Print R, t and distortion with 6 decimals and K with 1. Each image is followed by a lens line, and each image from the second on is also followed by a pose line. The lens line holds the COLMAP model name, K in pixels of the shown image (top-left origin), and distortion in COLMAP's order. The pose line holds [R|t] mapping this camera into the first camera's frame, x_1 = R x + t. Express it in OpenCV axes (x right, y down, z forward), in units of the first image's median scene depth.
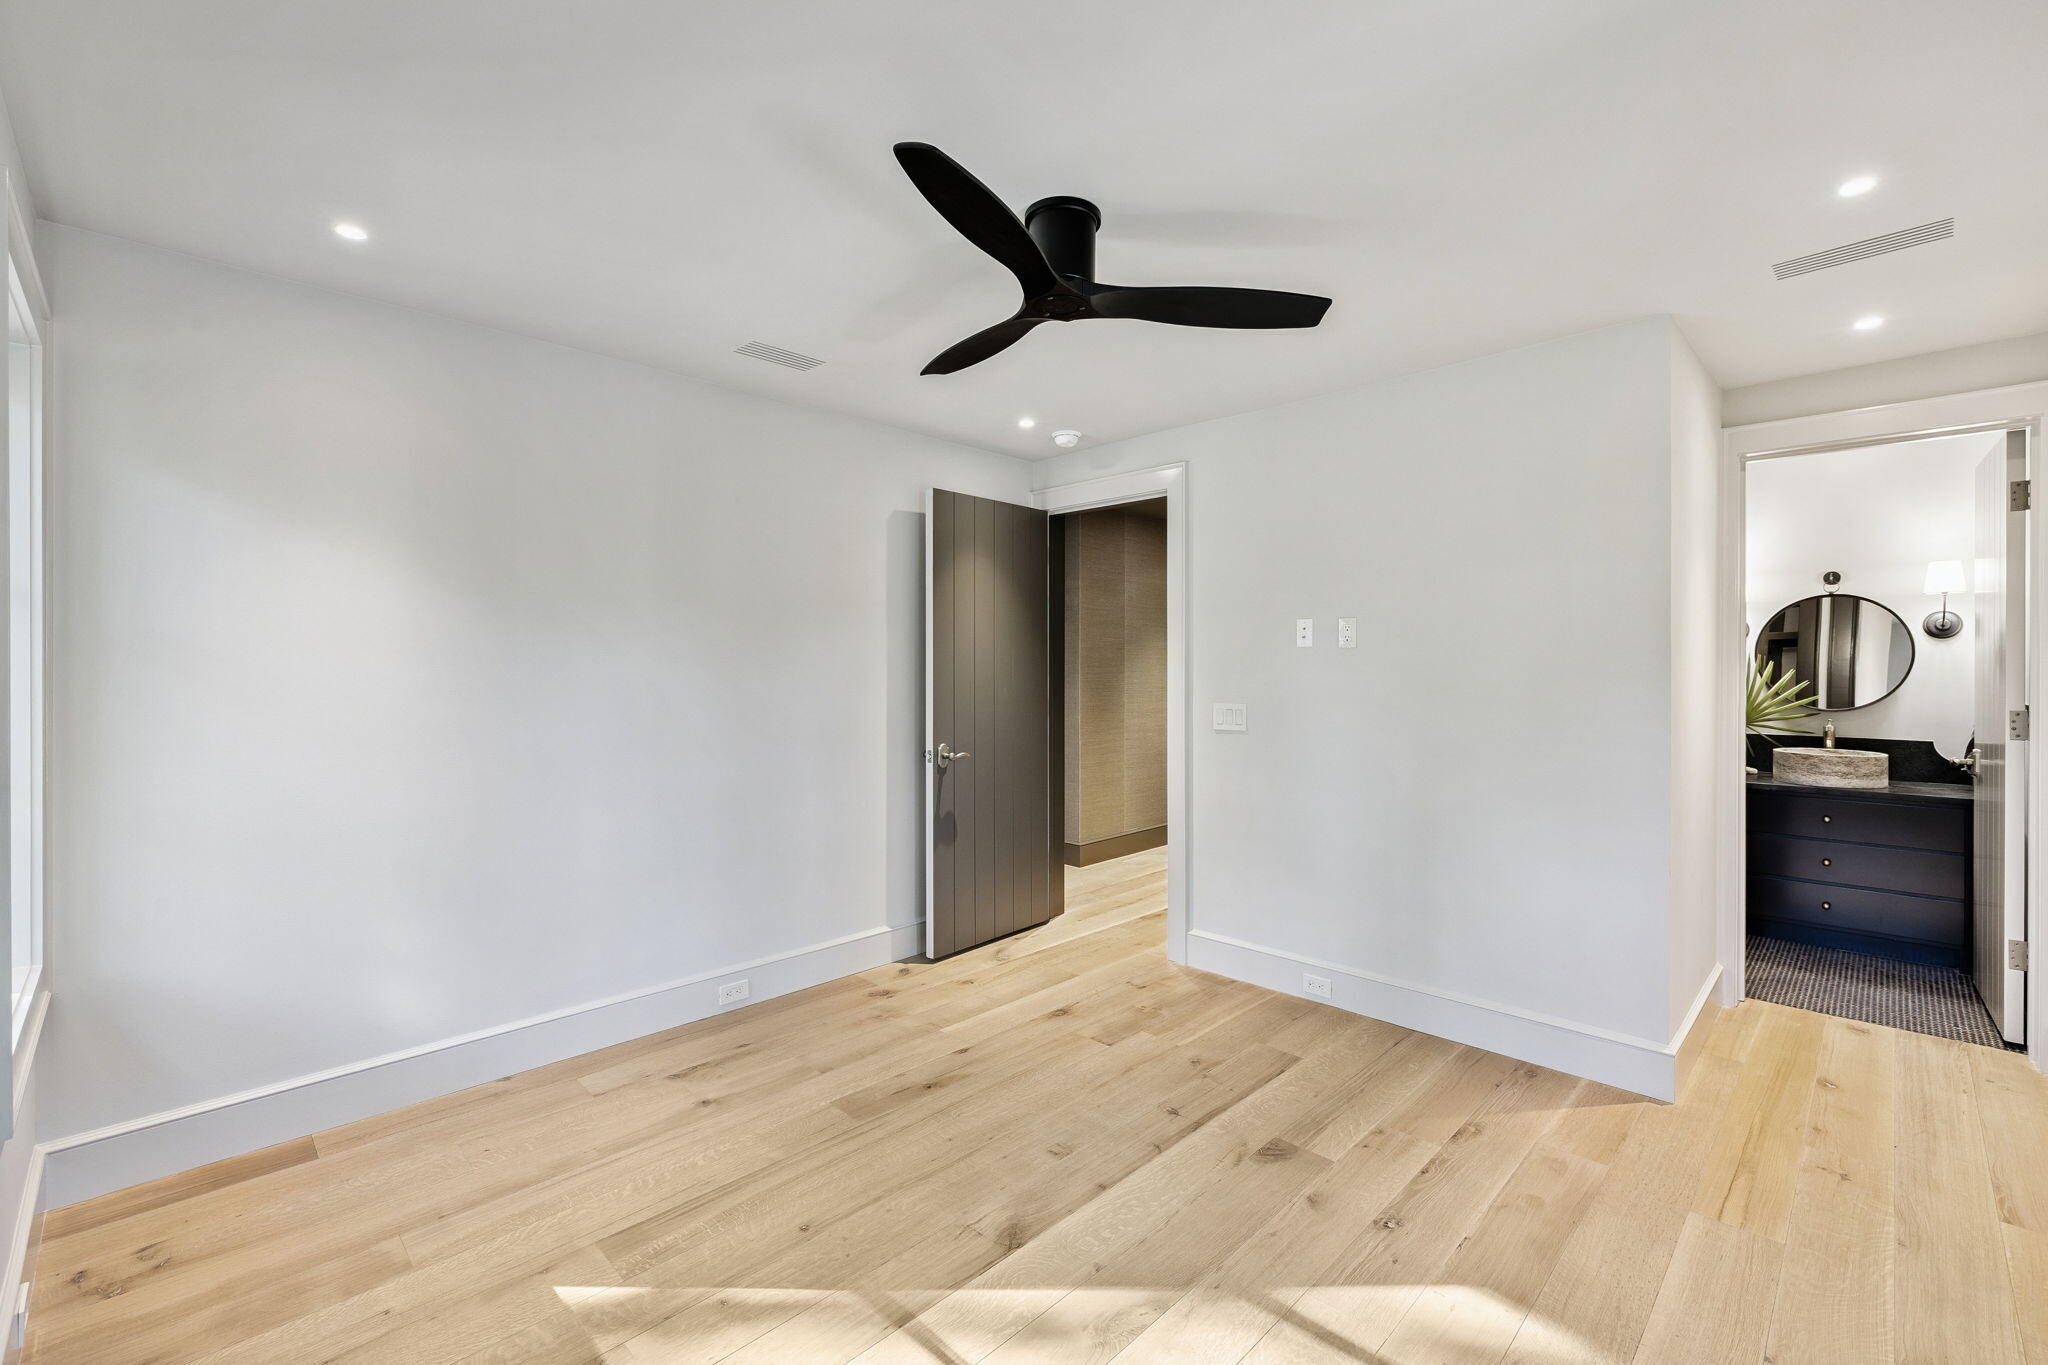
lens RADIAL K [[872.8, 0, 1024.0], [0, 872.8, 682.5], [0, 0, 1]] dist [0.001135, 0.000093]
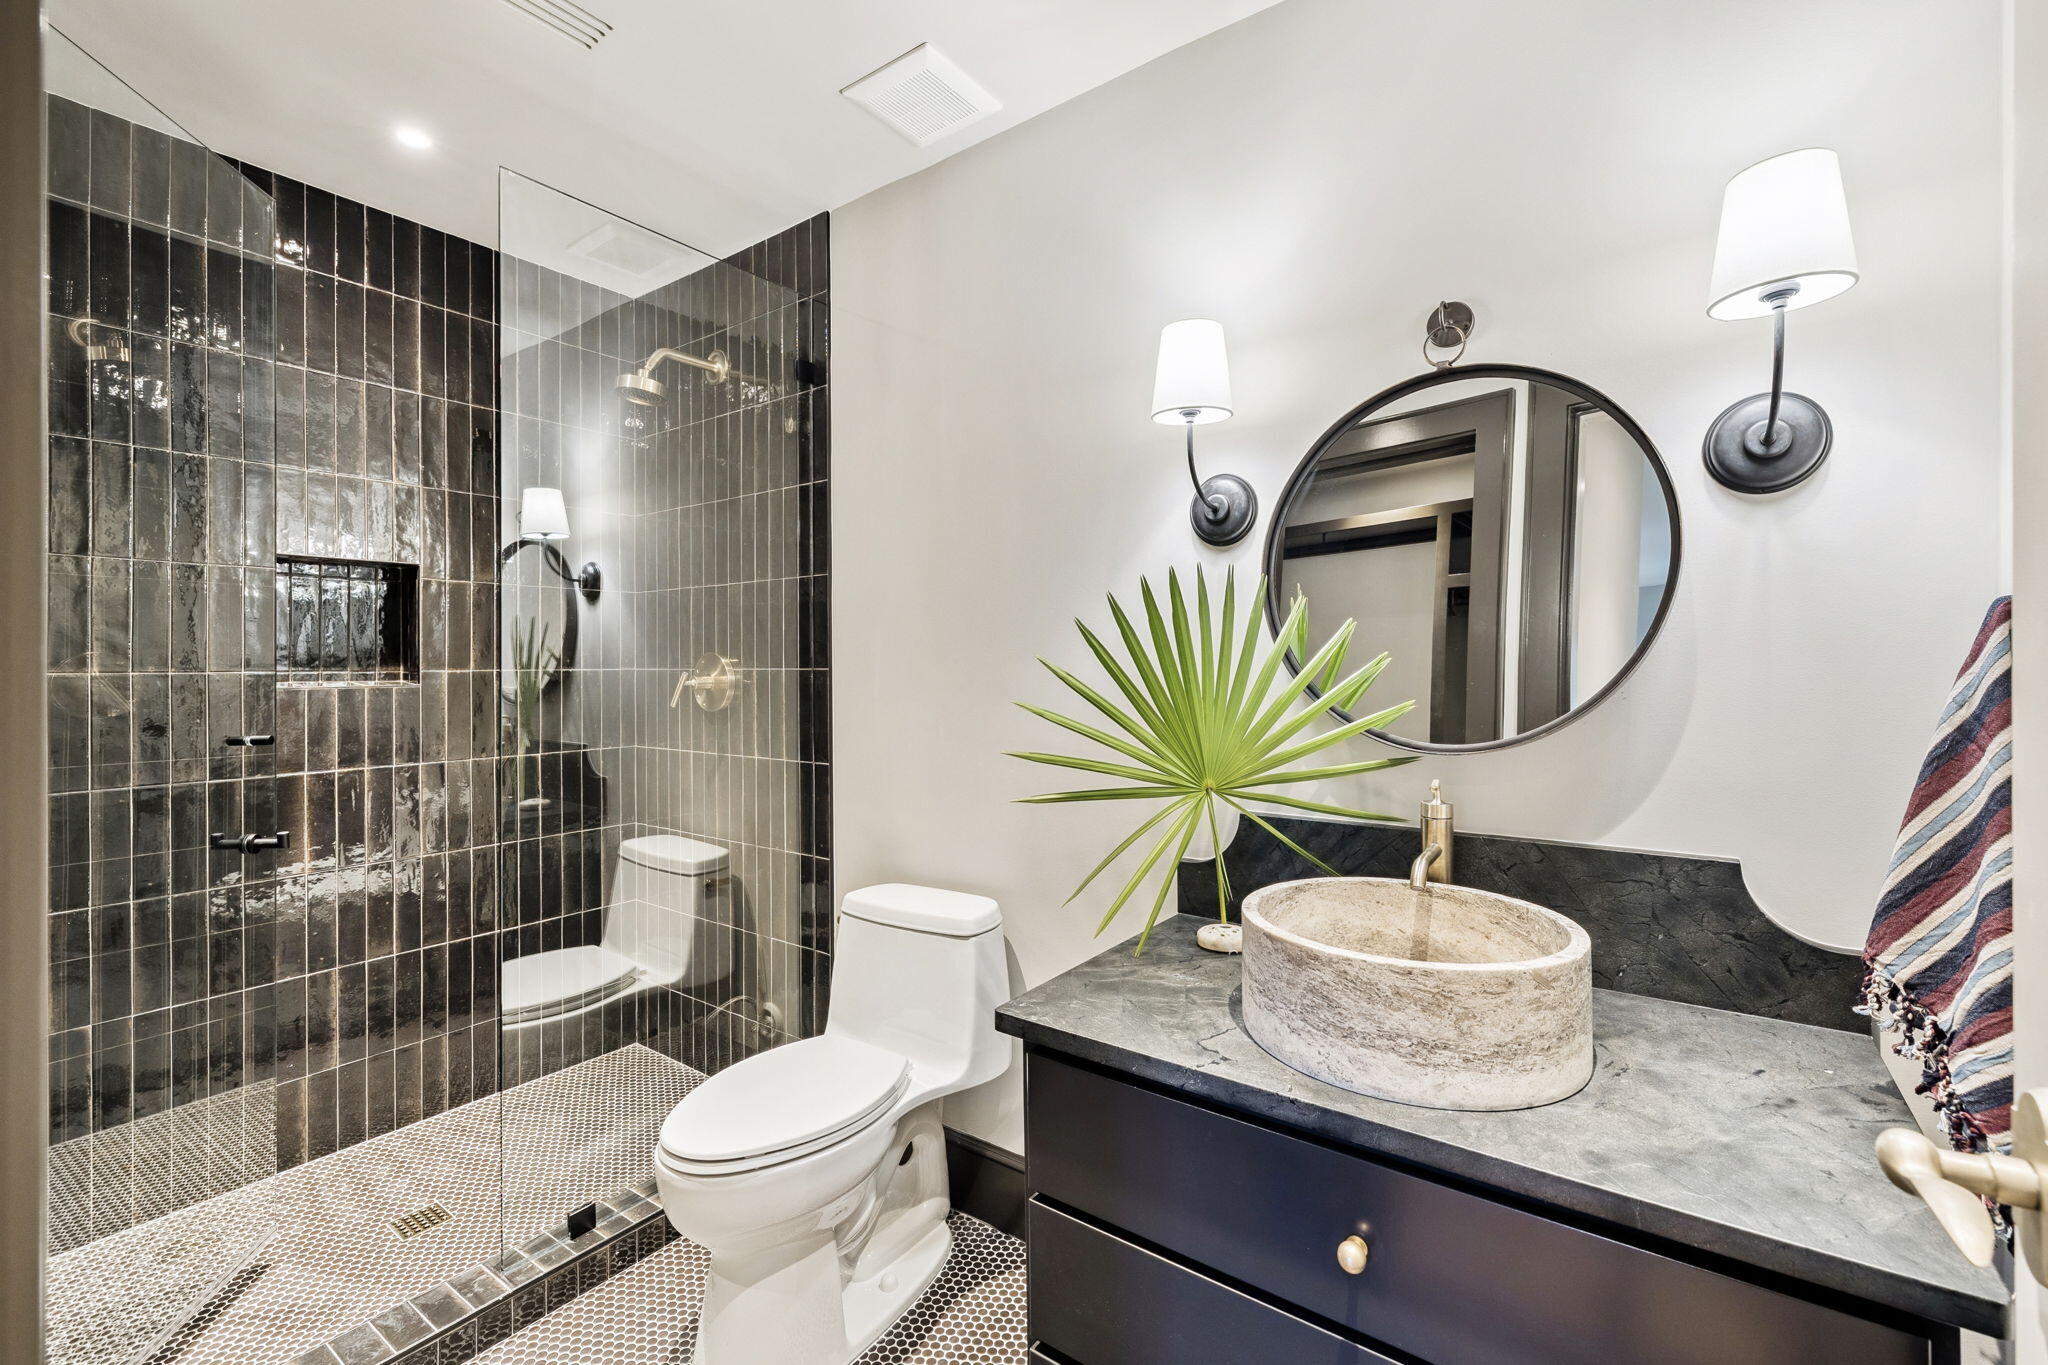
lens RADIAL K [[861.6, 0, 1024.2], [0, 861.6, 671.4], [0, 0, 1]] dist [0.001514, 0.000100]
pose [[0.987507, -0.004195, 0.157522, 0.751323], [0.004392, 0.999990, -0.000904, 0.006418], [-0.157517, 0.001585, 0.987515, 0.744074]]
